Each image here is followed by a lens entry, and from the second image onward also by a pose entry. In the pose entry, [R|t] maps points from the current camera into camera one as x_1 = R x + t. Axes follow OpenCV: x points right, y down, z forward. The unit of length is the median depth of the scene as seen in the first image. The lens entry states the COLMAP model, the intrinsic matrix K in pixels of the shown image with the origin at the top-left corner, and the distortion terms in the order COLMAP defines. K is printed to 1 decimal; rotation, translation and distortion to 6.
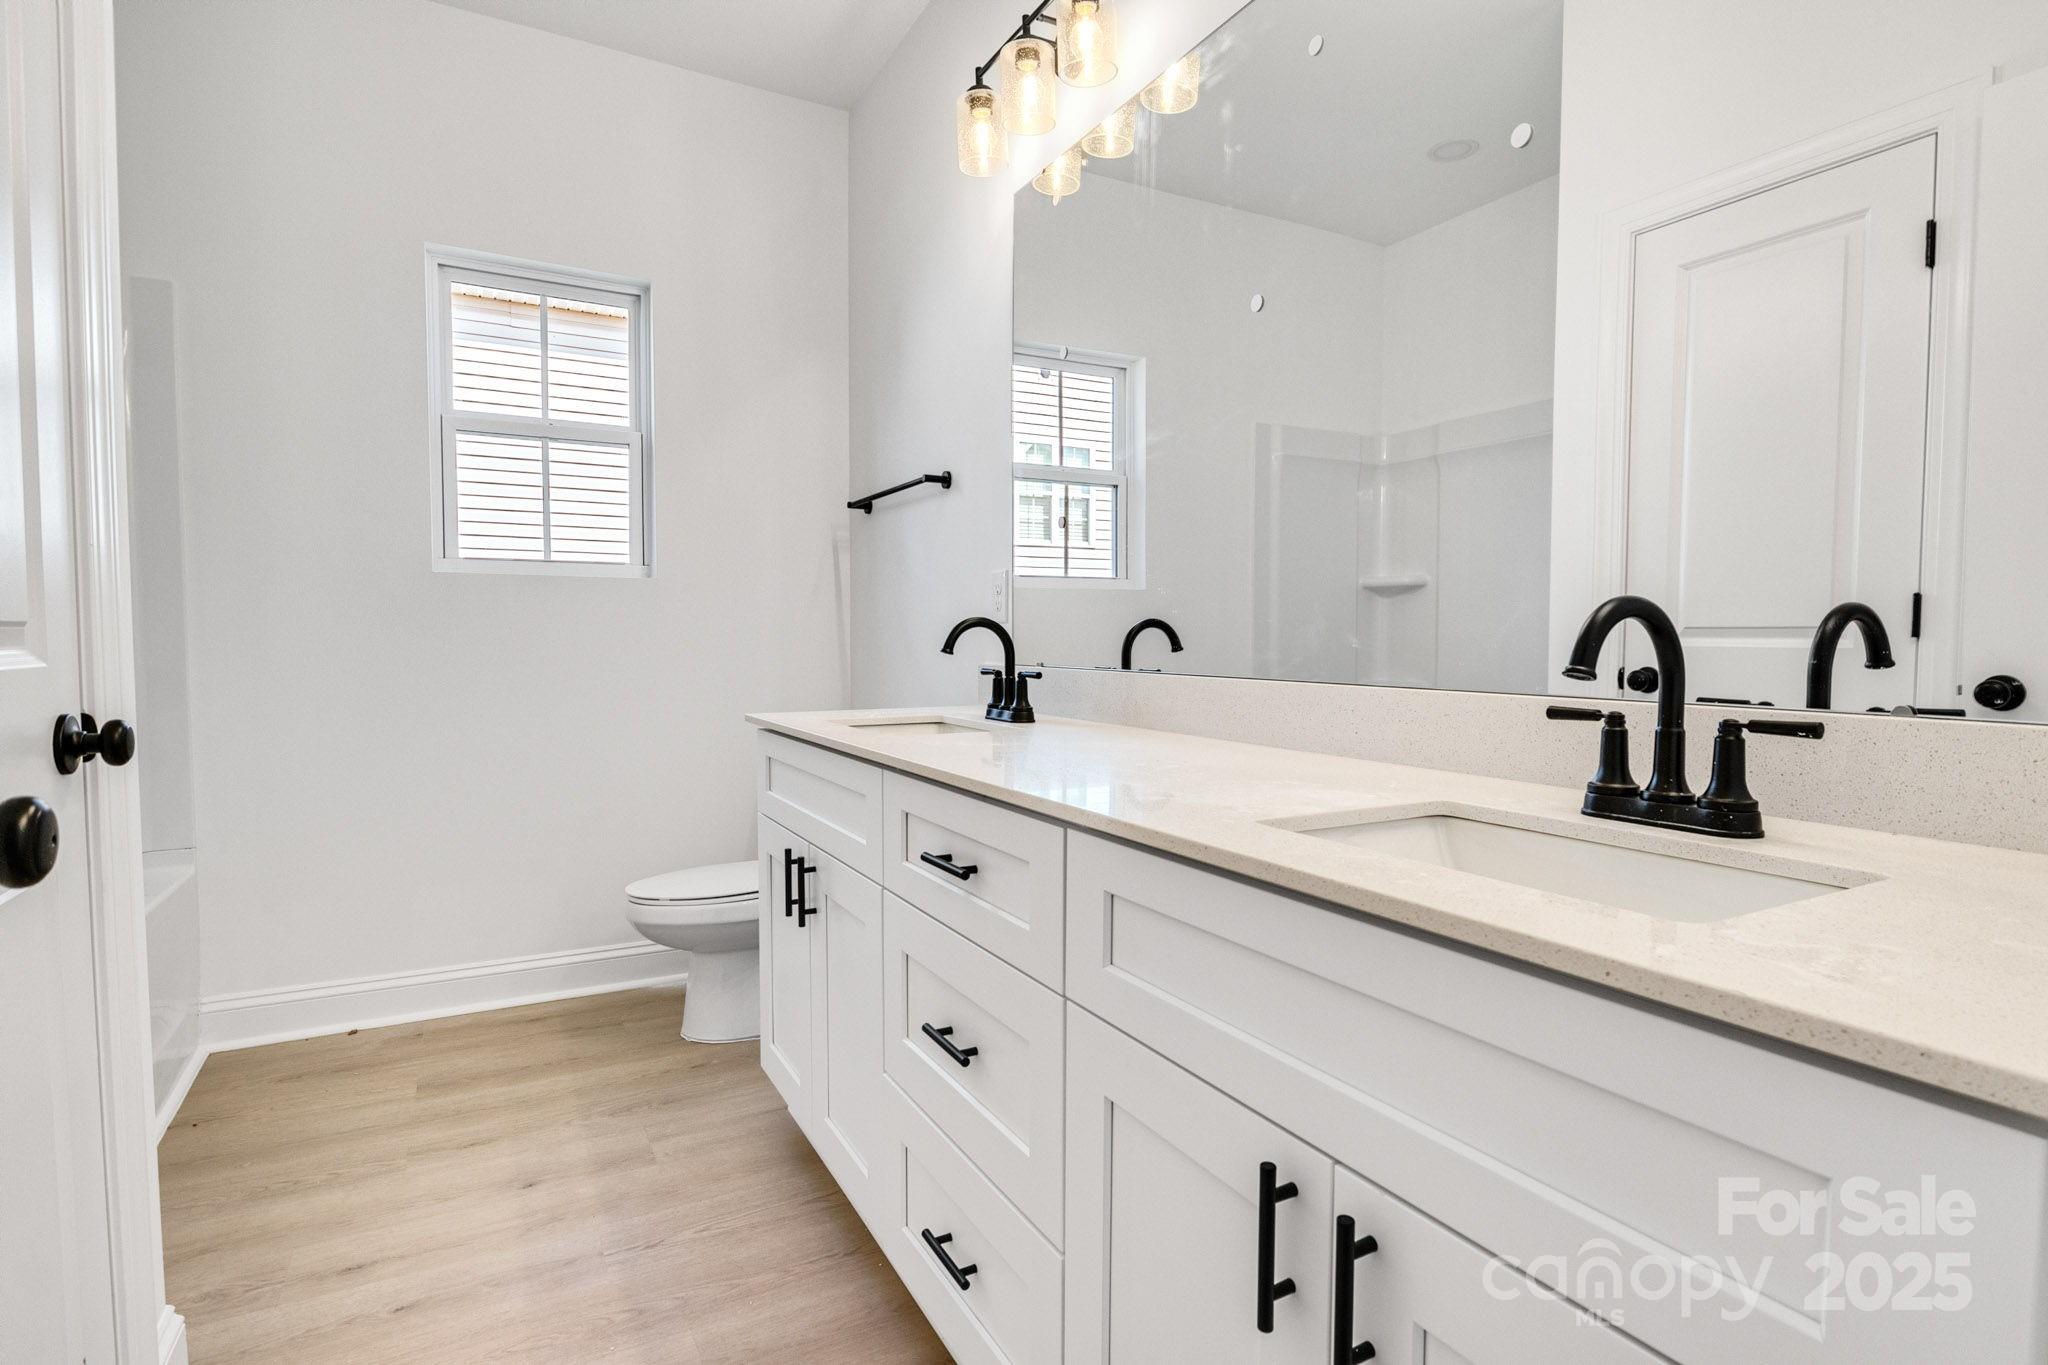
lens RADIAL K [[1025.8, 0, 1025.2], [0, 1025.8, 666.4], [0, 0, 1]] dist [-0.003392, -0.000533]
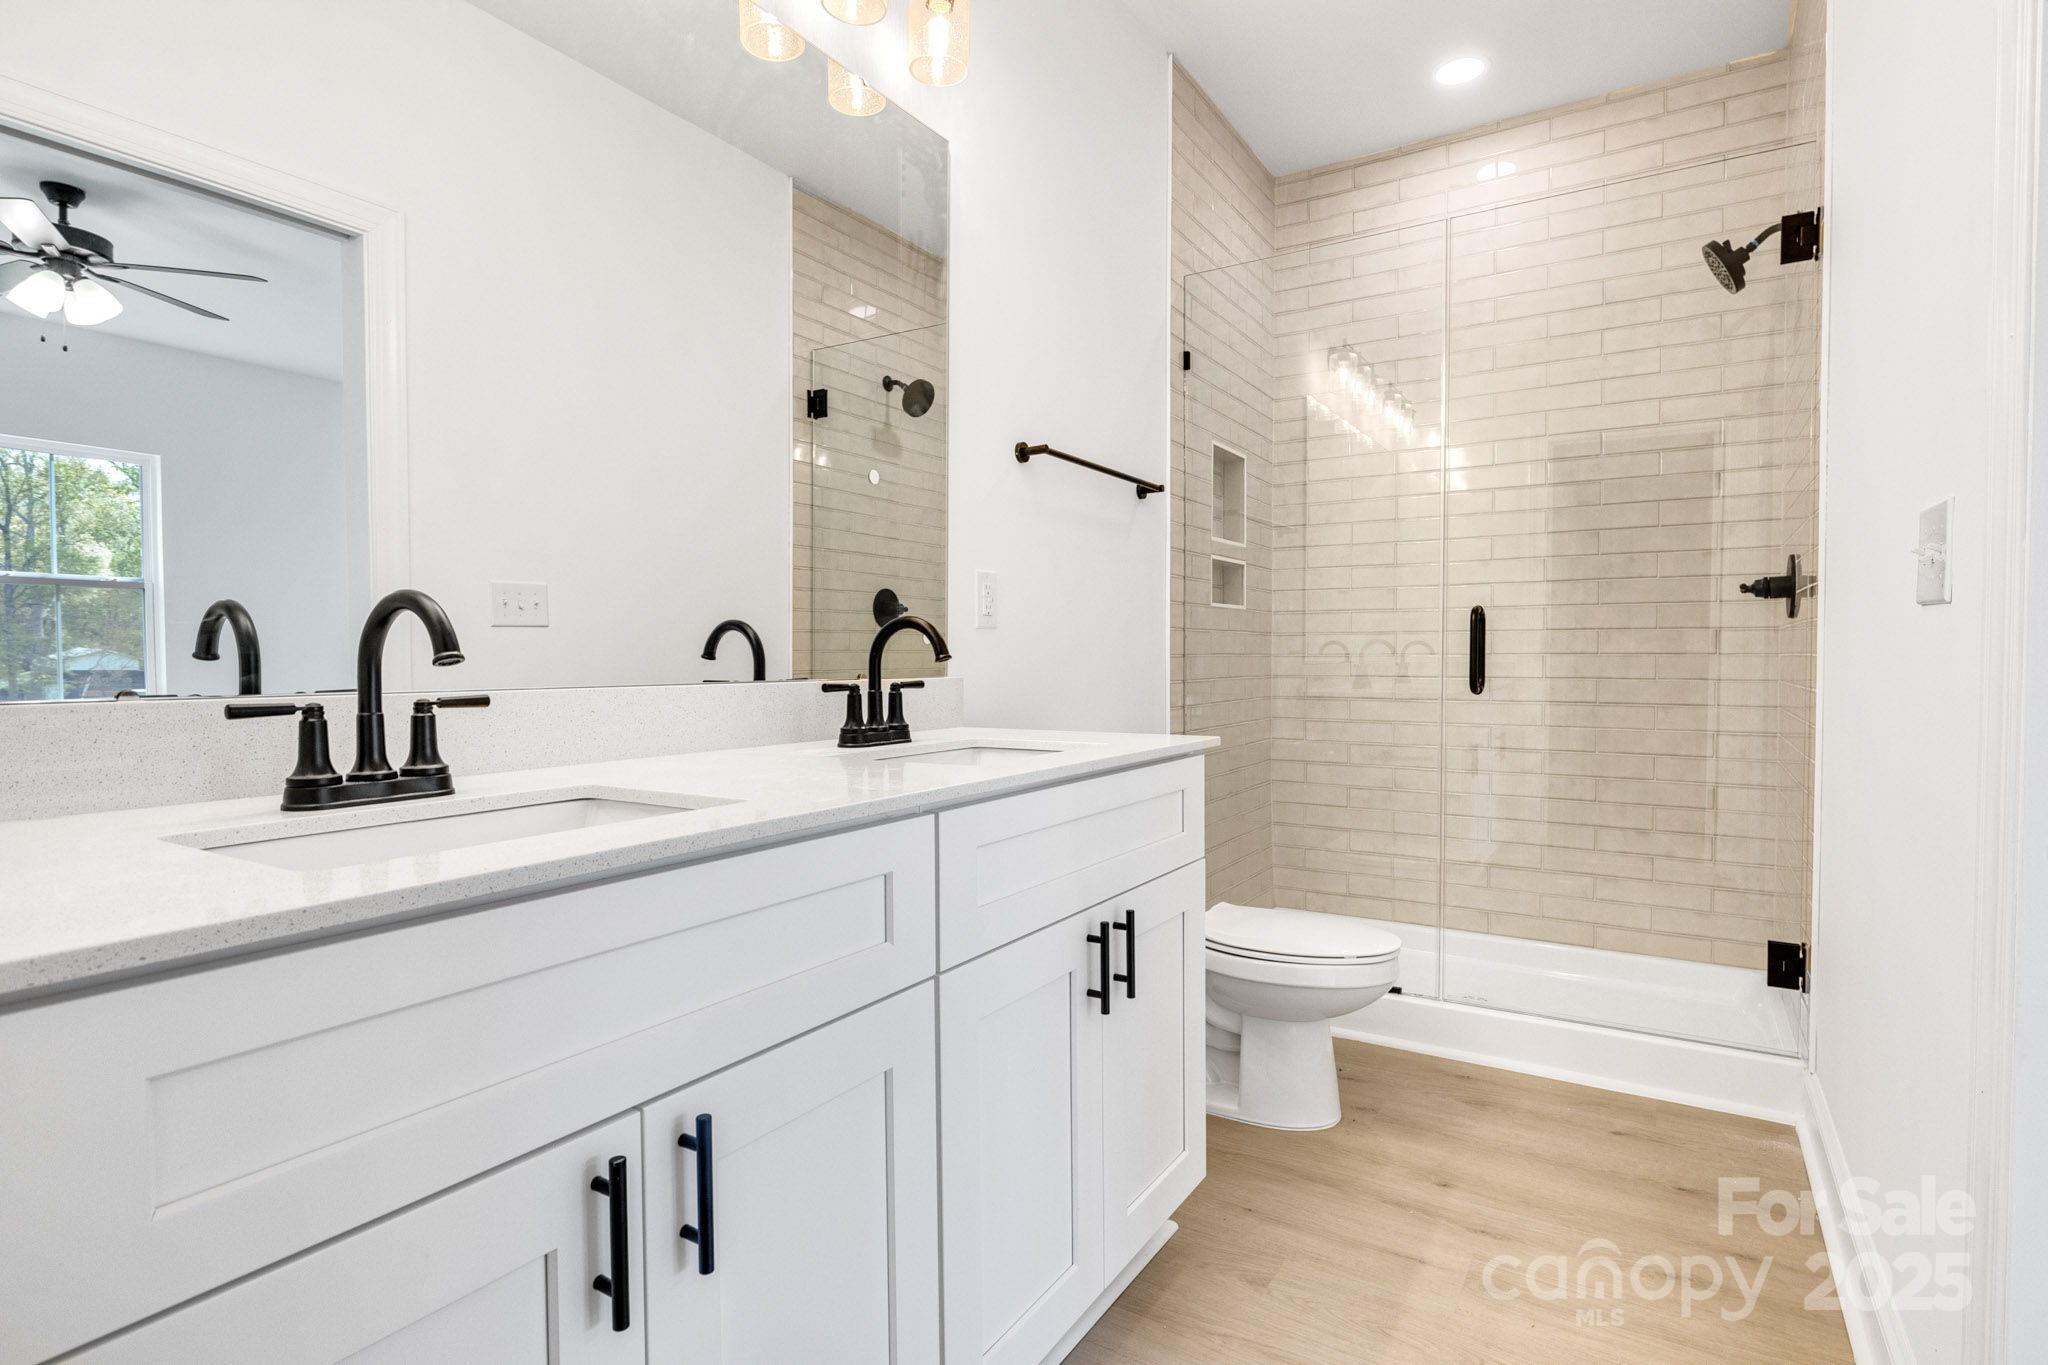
lens RADIAL K [[1025.8, 0, 1025.2], [0, 1025.8, 666.4], [0, 0, 1]] dist [-0.003392, -0.000533]
pose [[-0.517185, -0.041036, 0.854889, -0.649391], [-0.004180, 0.998959, 0.045422, -0.040128], [-0.855864, 0.019918, -0.516818, 1.029337]]
